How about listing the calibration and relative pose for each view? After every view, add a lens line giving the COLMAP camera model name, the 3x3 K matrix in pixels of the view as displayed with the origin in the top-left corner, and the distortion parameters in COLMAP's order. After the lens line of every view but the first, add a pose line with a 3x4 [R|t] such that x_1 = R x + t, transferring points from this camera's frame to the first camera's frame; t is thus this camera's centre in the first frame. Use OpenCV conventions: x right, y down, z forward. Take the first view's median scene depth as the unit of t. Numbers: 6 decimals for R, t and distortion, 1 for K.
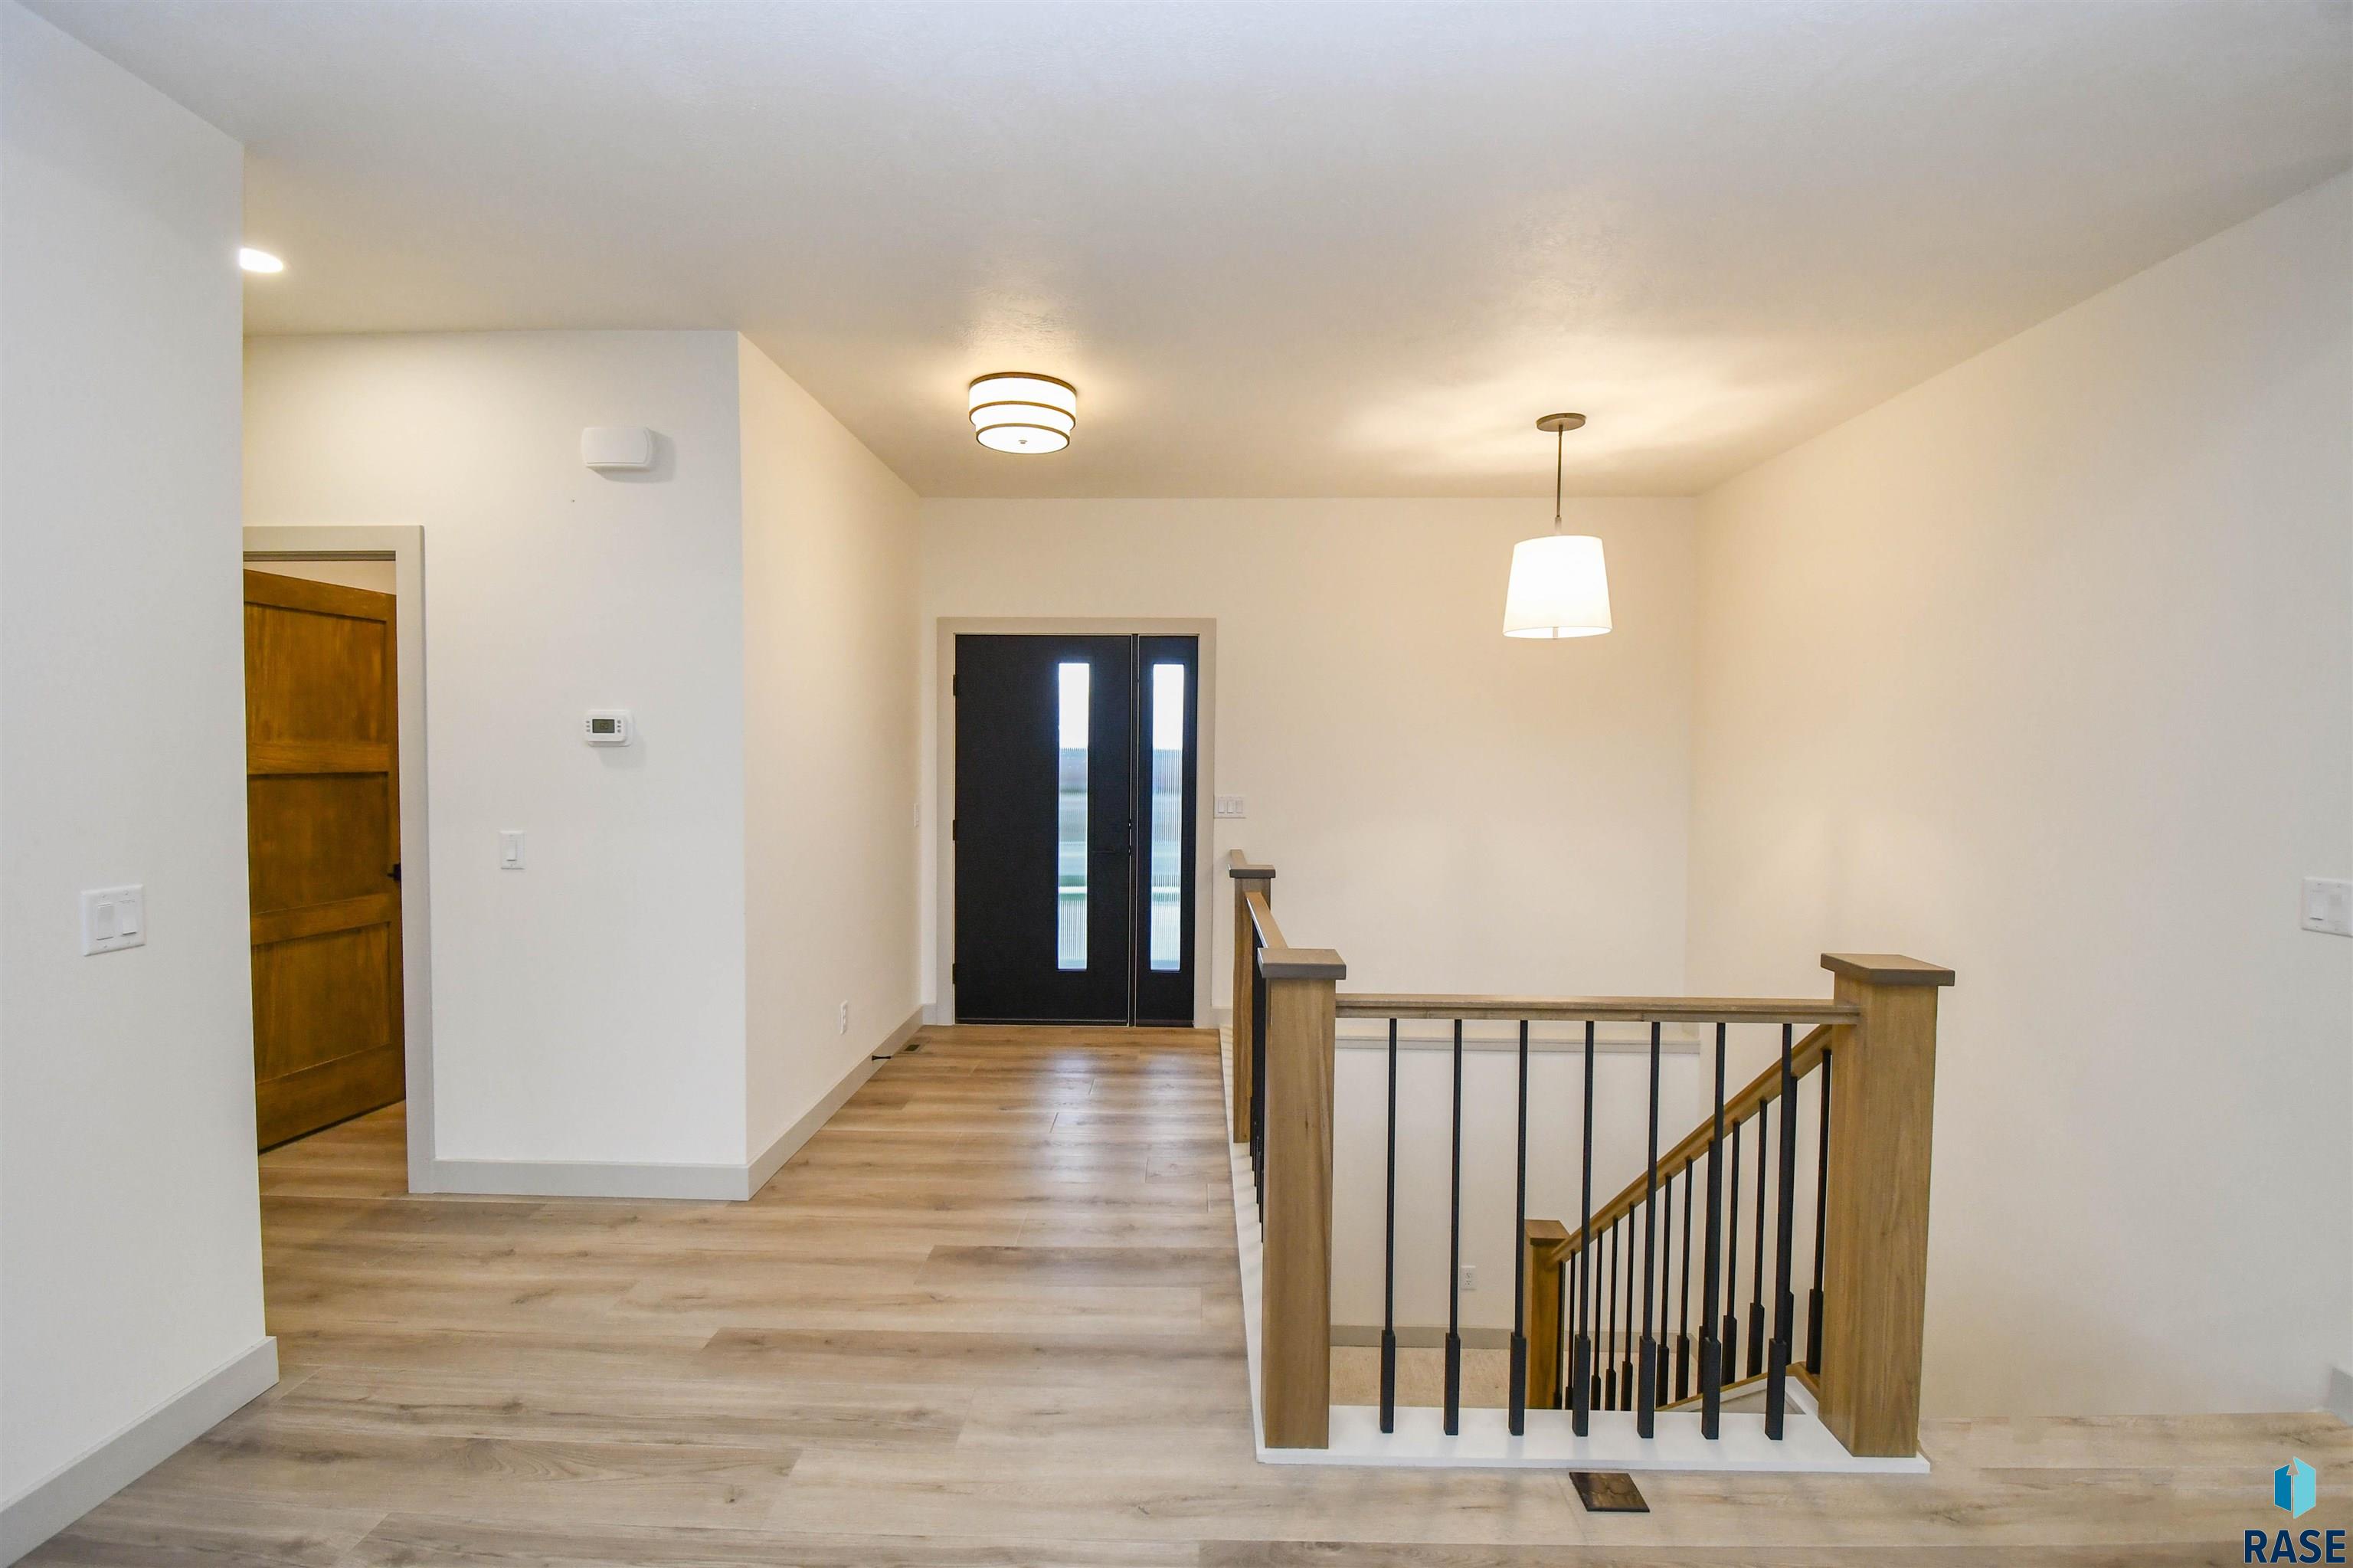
lens RADIAL K [[1053.2, 0, 1167.4], [0, 1053.2, 777.8], [0, 0, 1]] dist [0.020286, -0.024706]
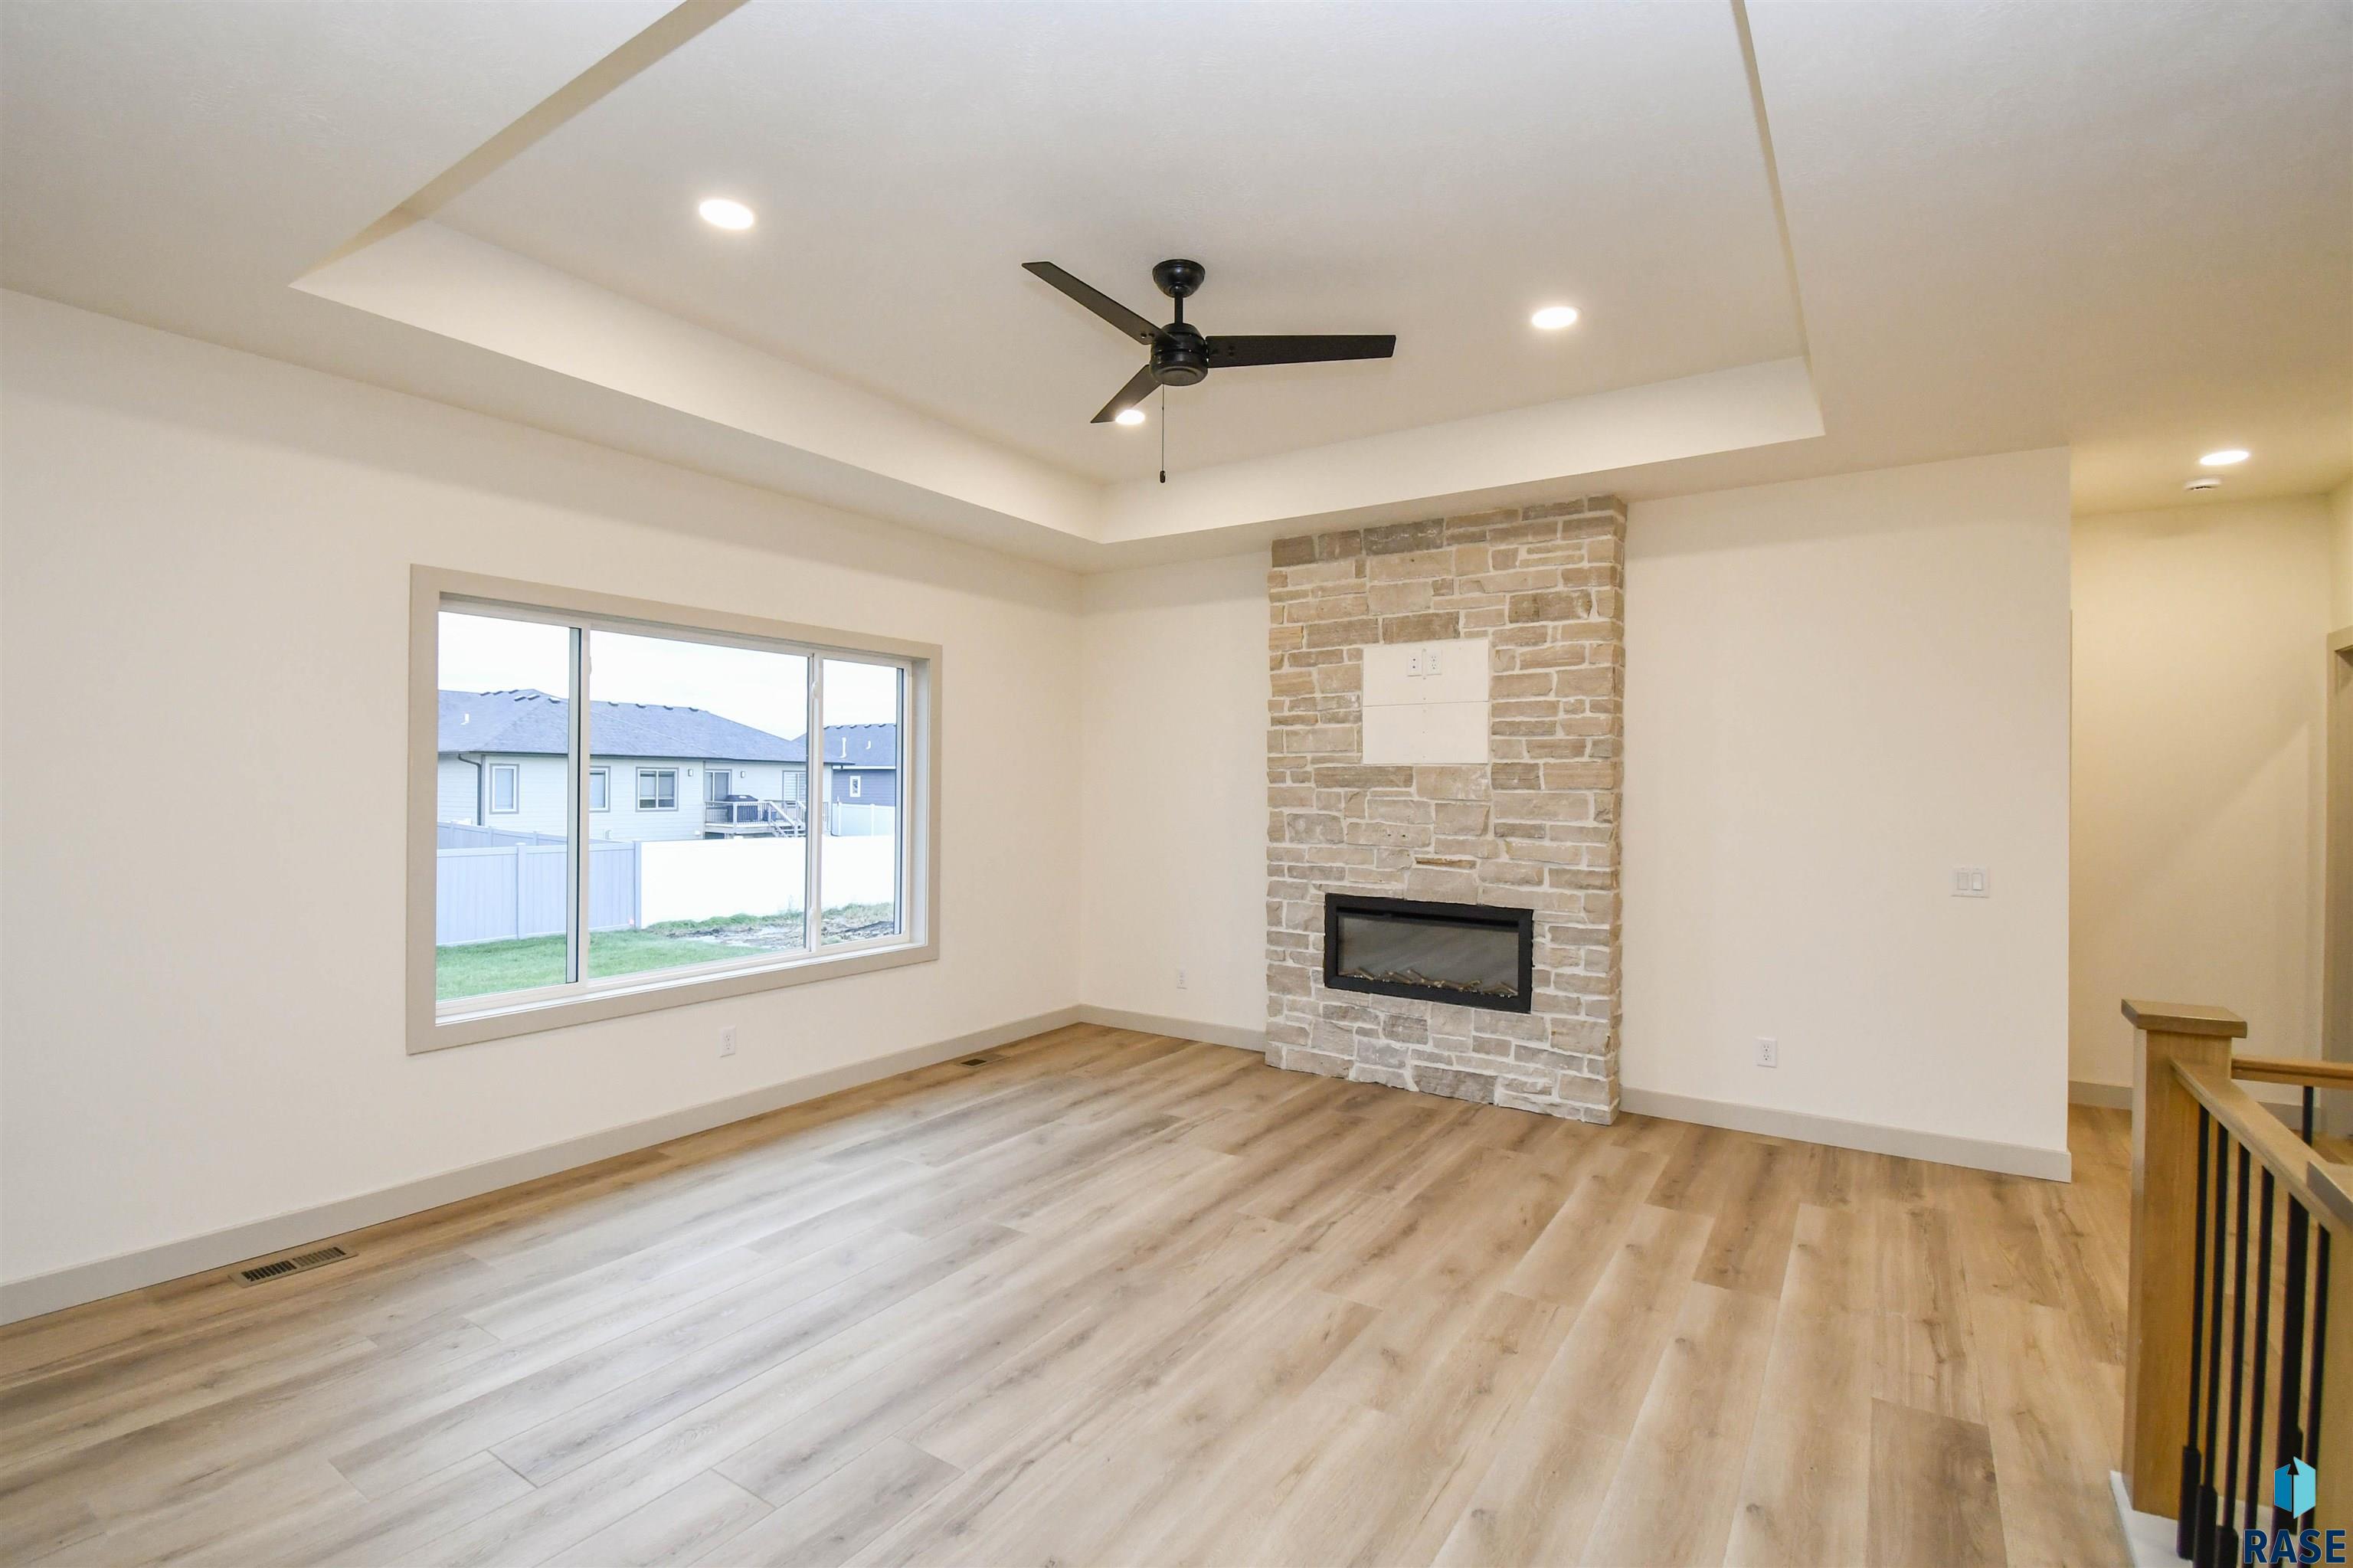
lens RADIAL K [[1071.2, 0, 1162.4], [0, 1071.2, 787.7], [0, 0, 1]] dist [0.024116, -0.026218]
pose [[-0.542008, -0.010608, -0.840306, 0.946631], [-0.033963, 0.999380, 0.009291, -0.004414], [0.839687, 0.033575, -0.542032, 0.492275]]
